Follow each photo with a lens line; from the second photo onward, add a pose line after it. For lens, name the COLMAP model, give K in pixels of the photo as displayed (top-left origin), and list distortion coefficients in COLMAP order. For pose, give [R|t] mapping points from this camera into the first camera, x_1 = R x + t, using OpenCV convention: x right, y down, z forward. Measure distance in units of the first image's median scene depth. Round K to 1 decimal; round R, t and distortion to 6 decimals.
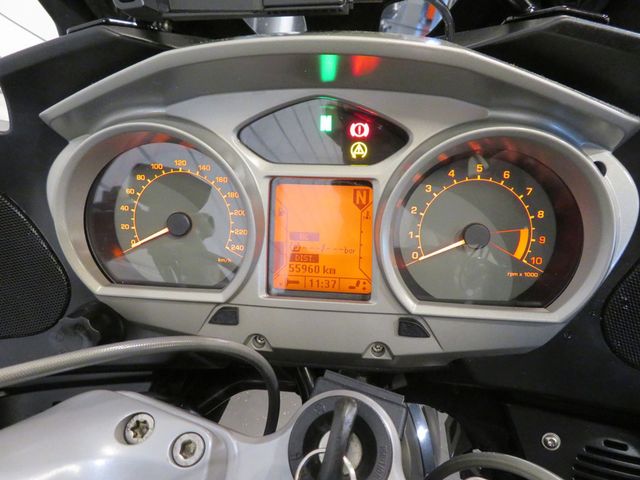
lens RADIAL K [[458.9, 0, 322.5], [0, 458.9, 238.8], [0, 0, 1]] dist [-0.011811, 0.004703]
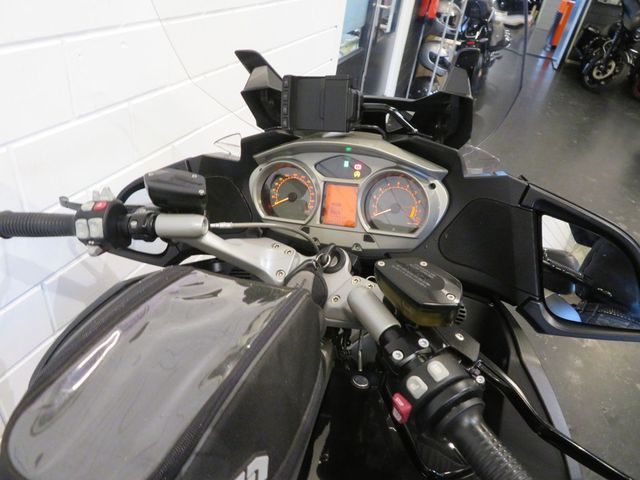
lens RADIAL K [[458.9, 0, 319.2], [0, 458.9, 241.3], [0, 0, 1]] dist [-0.011811, 0.004703]
pose [[0.969566, 0.092597, -0.226642, 0.532258], [-0.101260, 0.994497, -0.026874, 0.313646], [0.222907, 0.049006, 0.973607, -1.763737]]
